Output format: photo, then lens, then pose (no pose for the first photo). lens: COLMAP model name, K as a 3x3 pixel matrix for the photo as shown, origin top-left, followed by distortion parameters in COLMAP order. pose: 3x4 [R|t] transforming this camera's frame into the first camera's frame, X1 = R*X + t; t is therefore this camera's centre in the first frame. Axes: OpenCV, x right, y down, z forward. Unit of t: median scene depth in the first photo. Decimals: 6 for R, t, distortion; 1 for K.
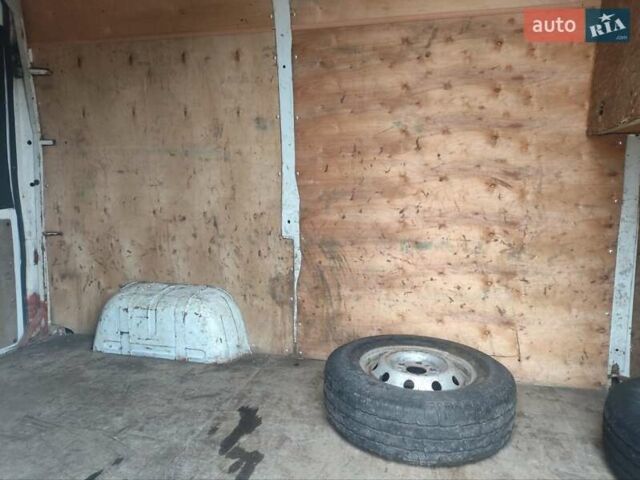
lens RADIAL K [[469.0, 0, 319.9], [0, 469.0, 238.5], [0, 0, 1]] dist [0.007189, -0.011284]
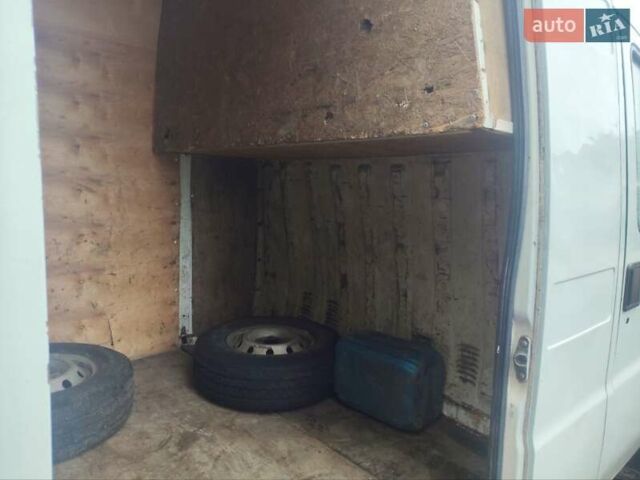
lens RADIAL K [[469.0, 0, 320.8], [0, 469.0, 240.1], [0, 0, 1]] dist [0.007189, -0.011284]
pose [[0.555091, -0.086305, 0.827300, -0.228280], [0.065248, 0.996056, 0.060131, -0.029591], [-0.829227, 0.020602, 0.558533, -0.062569]]
